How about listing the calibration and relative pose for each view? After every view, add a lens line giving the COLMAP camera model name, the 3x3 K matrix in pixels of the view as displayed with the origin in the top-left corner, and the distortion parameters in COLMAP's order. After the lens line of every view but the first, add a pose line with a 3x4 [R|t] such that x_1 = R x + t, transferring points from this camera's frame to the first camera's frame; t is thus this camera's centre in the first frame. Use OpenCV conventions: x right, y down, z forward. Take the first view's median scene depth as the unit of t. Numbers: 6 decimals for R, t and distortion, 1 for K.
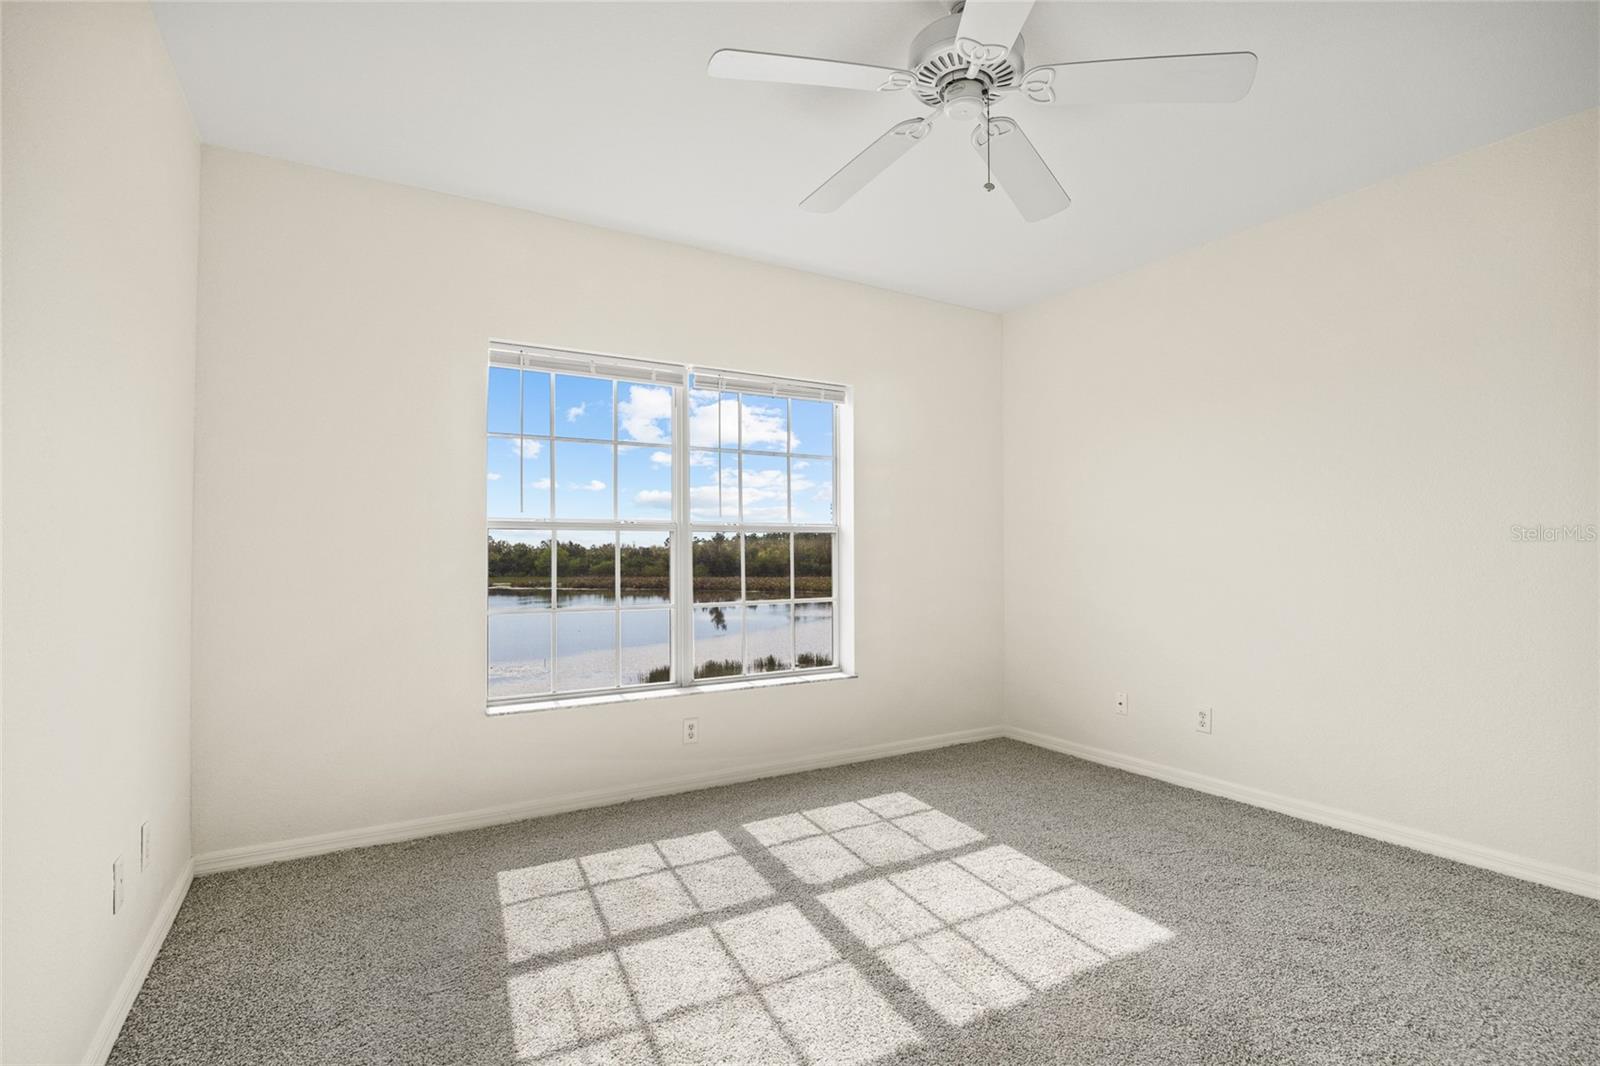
lens RADIAL K [[771.2, 0, 801.4], [0, 771.2, 544.9], [0, 0, 1]] dist [-0.003646, -0.000124]
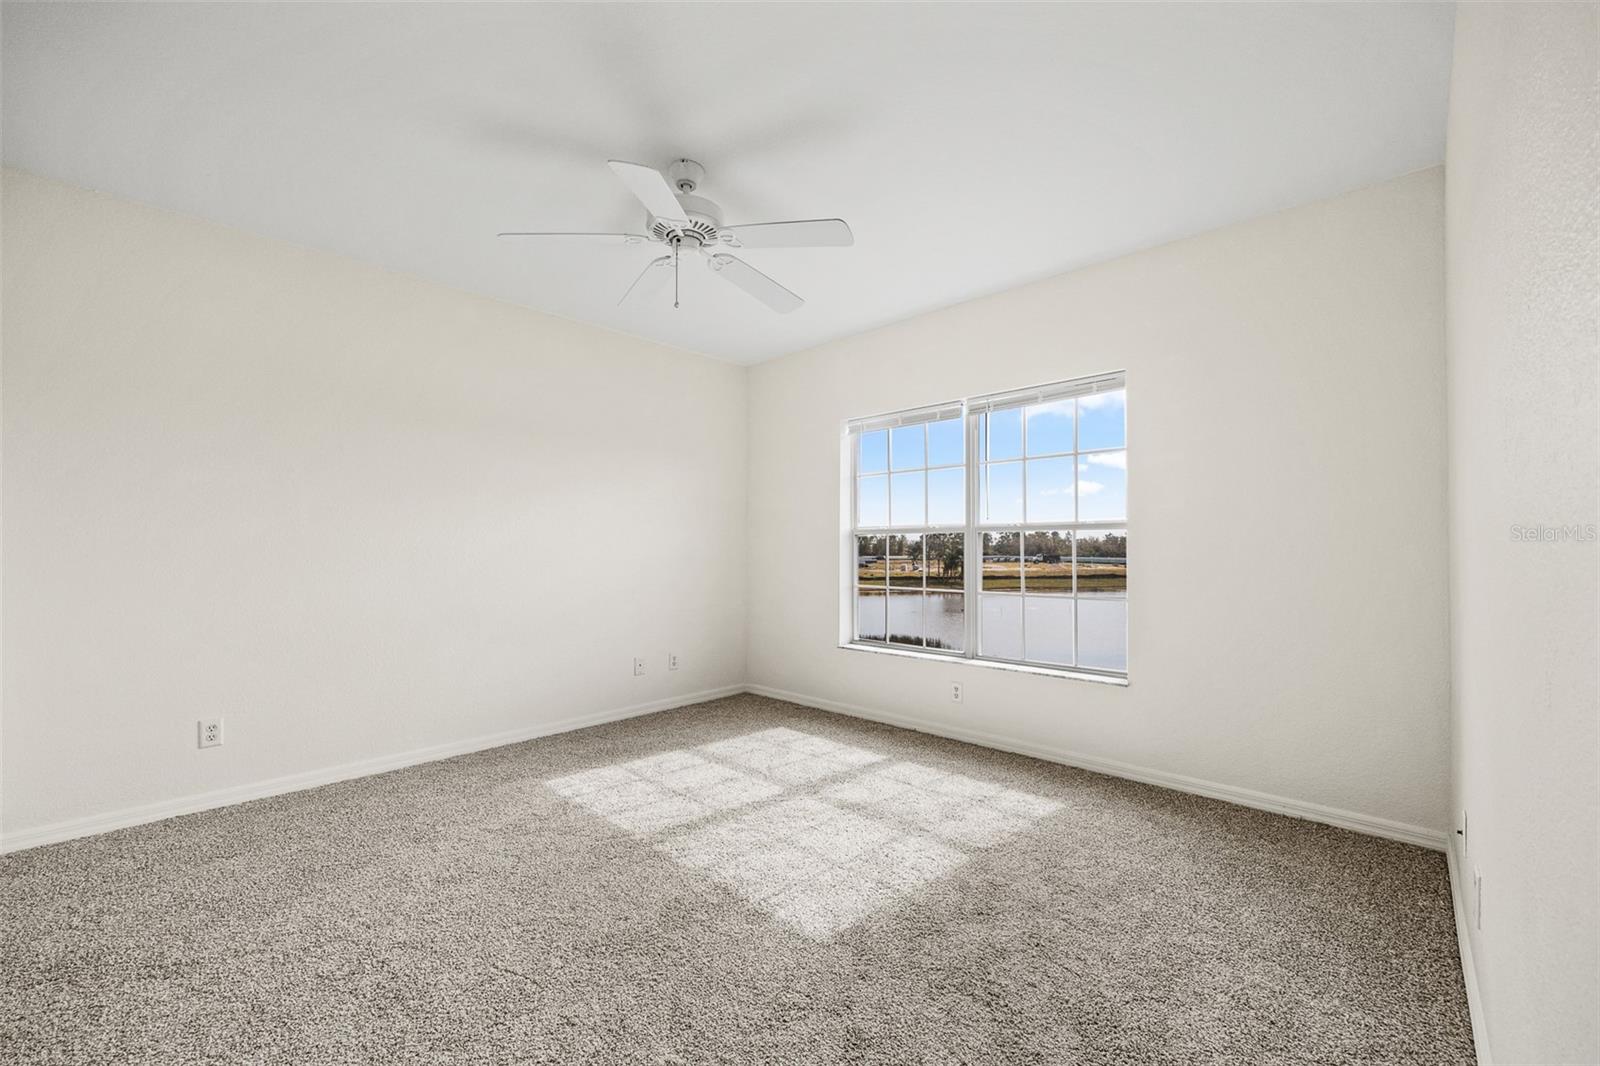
lens RADIAL K [[646.8, 0, 806.7], [0, 646.8, 545.0], [0, 0, 1]] dist [-0.000693, 0.000364]
pose [[0.271223, -0.003707, -0.962509, 0.906127], [0.005799, 0.999981, -0.002217, 0.004197], [0.962499, -0.004980, 0.271240, 0.545001]]
